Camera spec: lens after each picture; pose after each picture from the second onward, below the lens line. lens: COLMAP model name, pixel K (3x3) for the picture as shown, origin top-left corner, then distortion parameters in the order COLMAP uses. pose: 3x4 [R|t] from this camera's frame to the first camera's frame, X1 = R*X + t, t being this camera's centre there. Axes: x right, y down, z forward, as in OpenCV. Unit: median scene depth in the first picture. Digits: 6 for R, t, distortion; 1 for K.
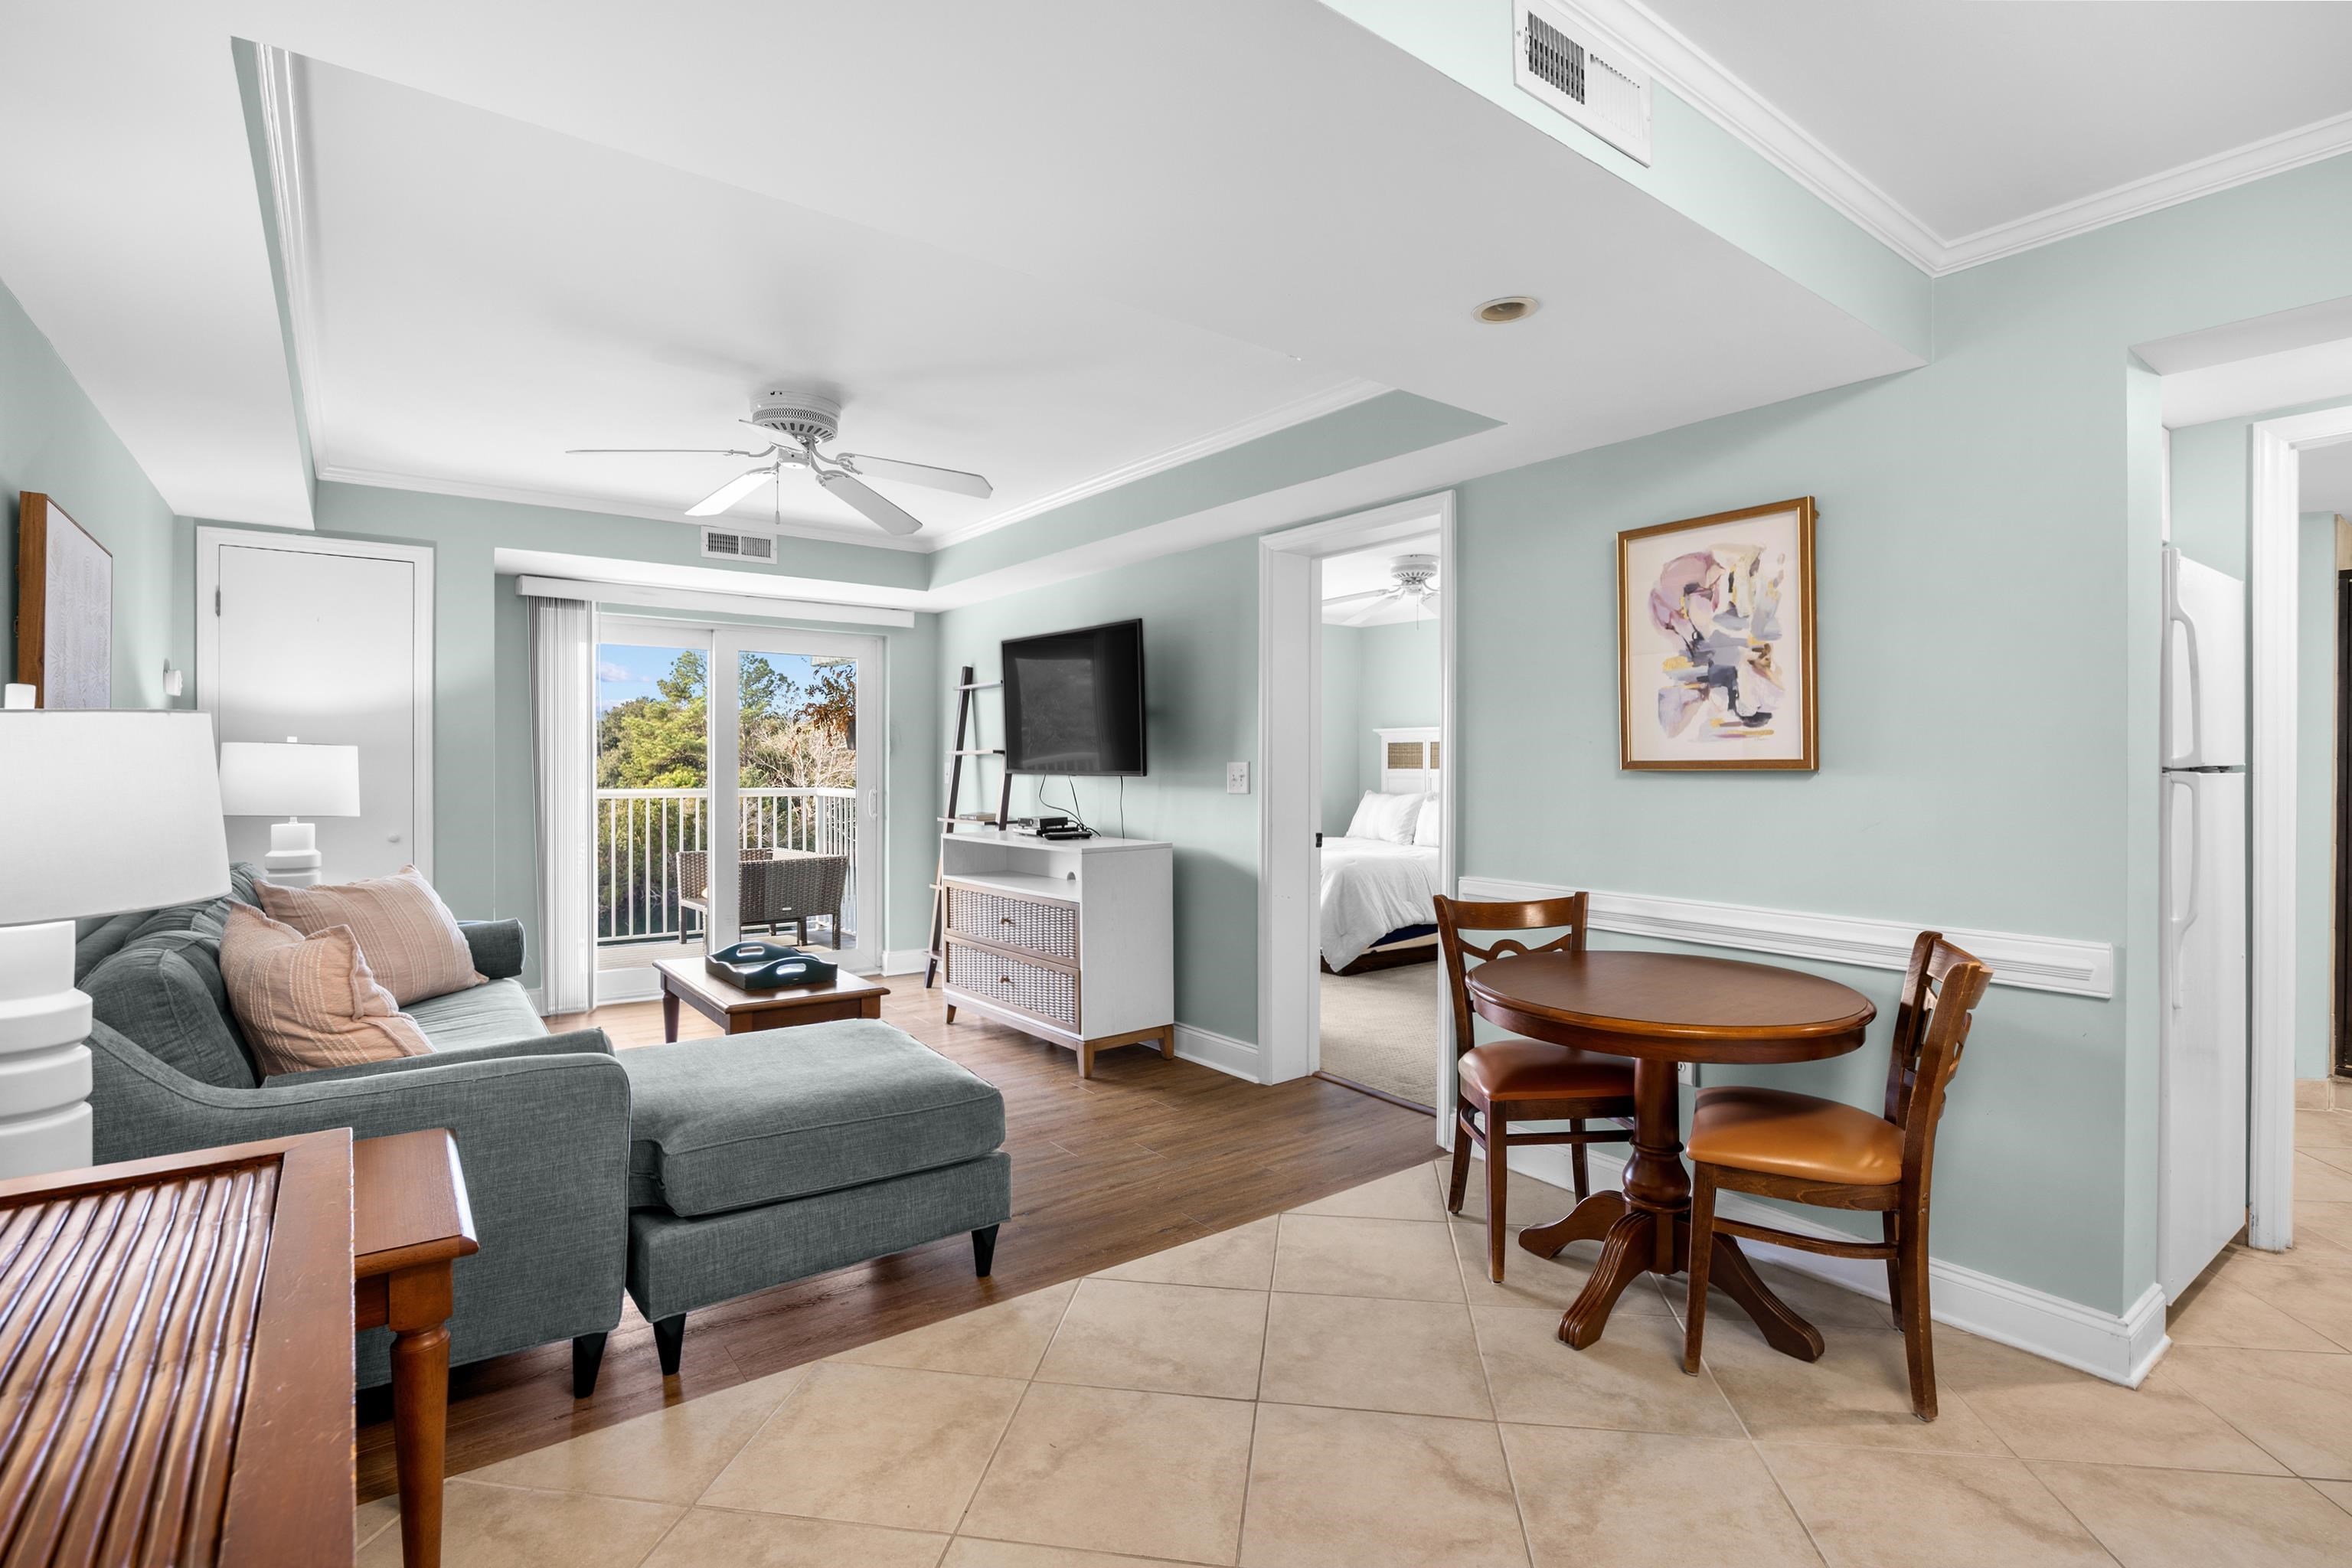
lens RADIAL K [[1094.8, 0, 1183.8], [0, 1094.8, 771.6], [0, 0, 1]] dist [-0.019736, 0.003619]
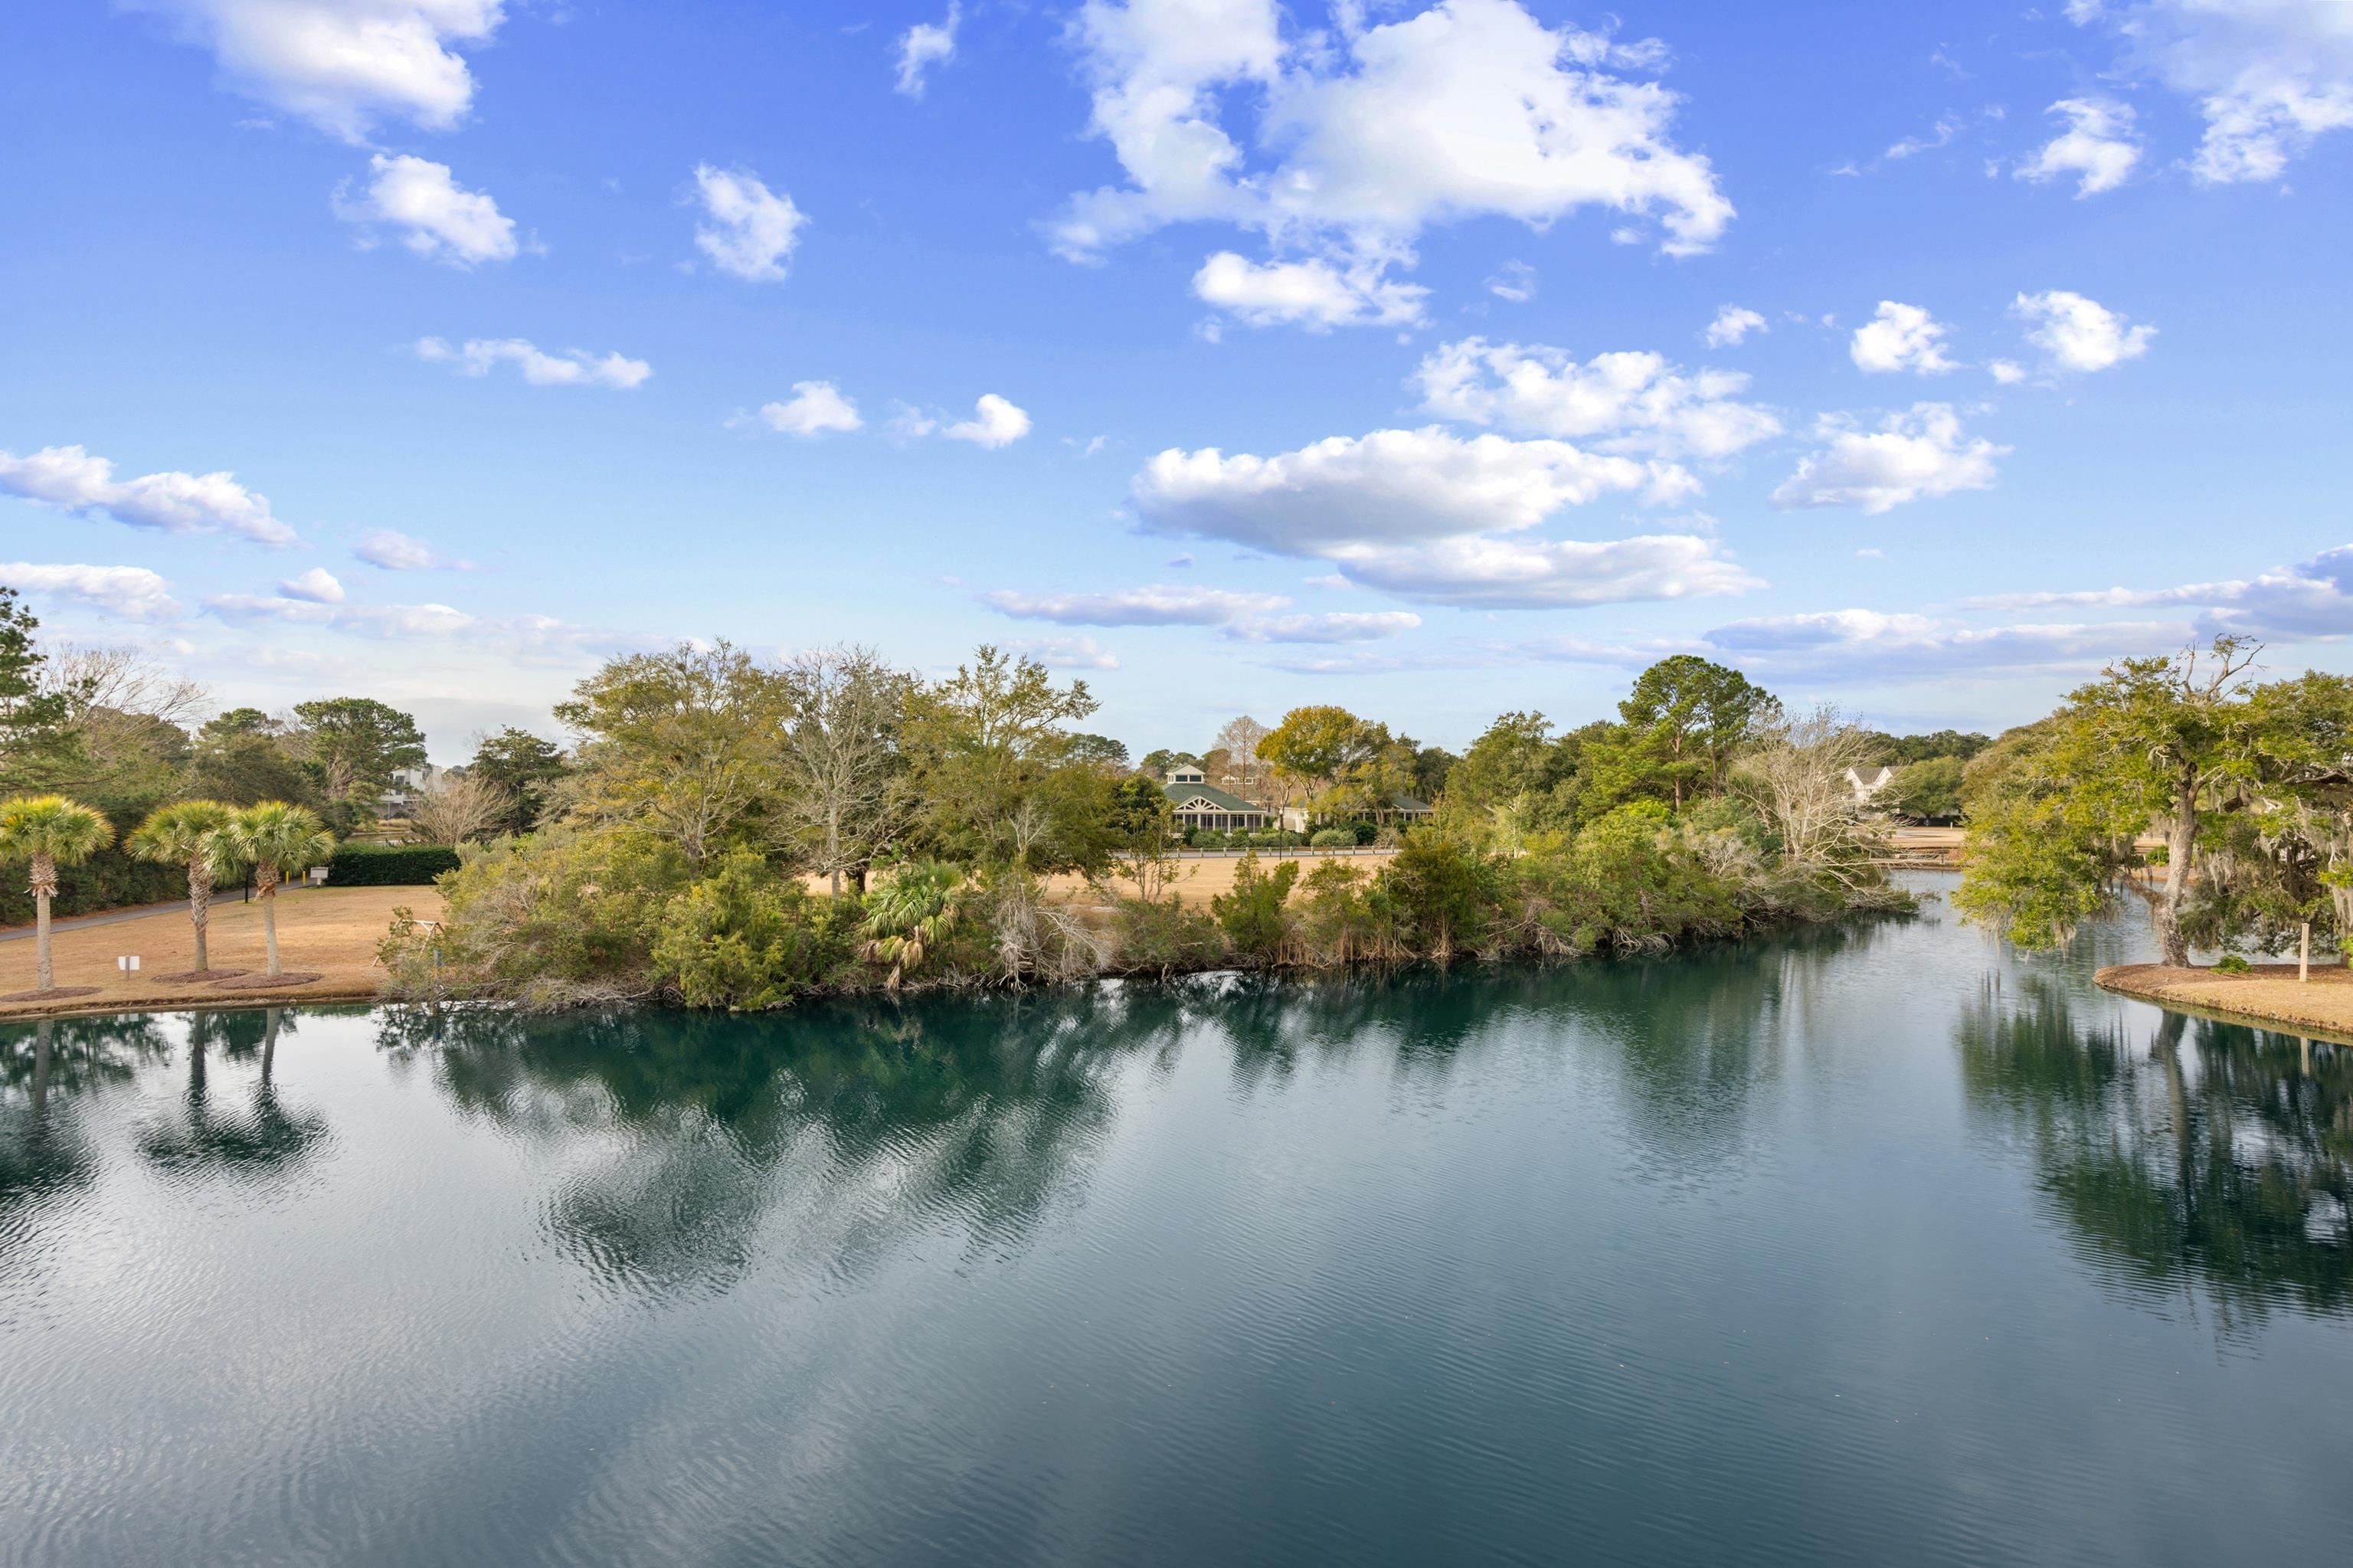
lens RADIAL K [[1095.3, 0, 1195.8], [0, 1095.3, 776.4], [0, 0, 1]] dist [-0.019736, 0.003619]
pose [[0.705008, -0.004674, -0.709184, -2.598436], [-0.011669, 0.999766, -0.018190, 0.015628], [0.709103, 0.021100, 0.704789, 3.044045]]
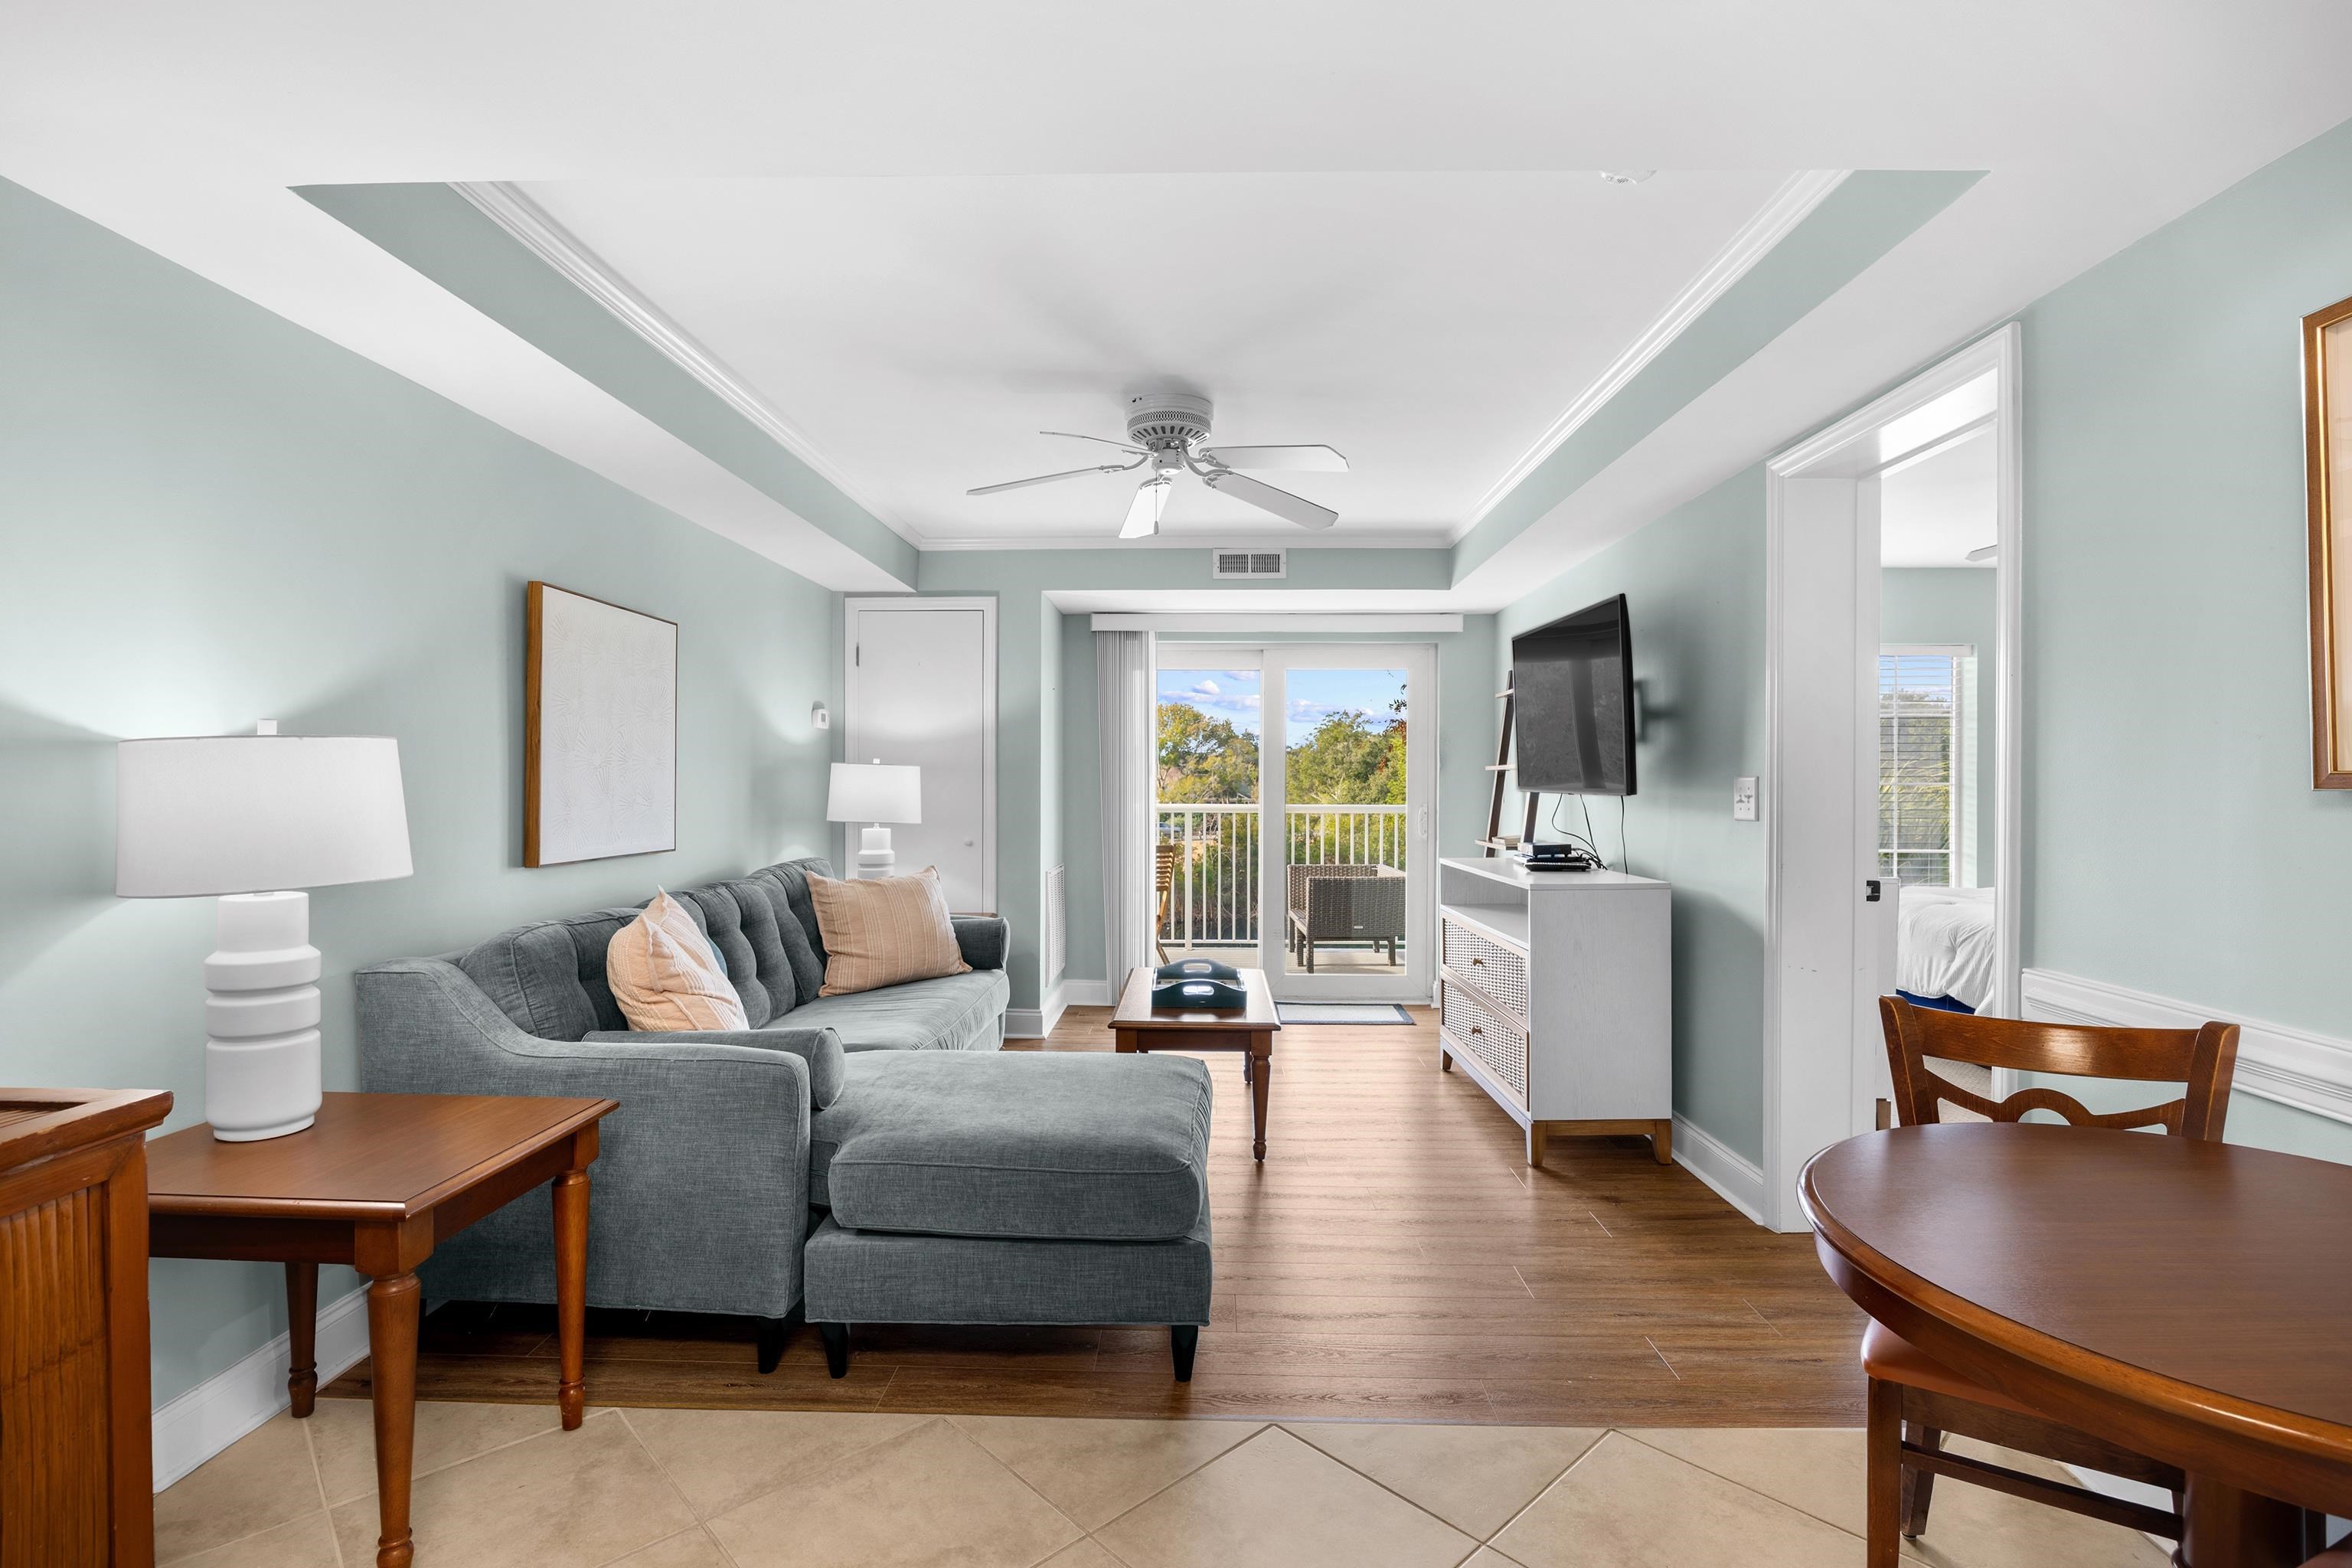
lens RADIAL K [[1094.8, 0, 1179.5], [0, 1094.8, 789.1], [0, 0, 1]] dist [-0.019736, 0.003619]
pose [[0.780718, 0.003609, -0.624873, 0.239705], [-0.003630, 0.999993, 0.001241, -0.000070], [0.624873, 0.001299, 0.780725, 0.232229]]
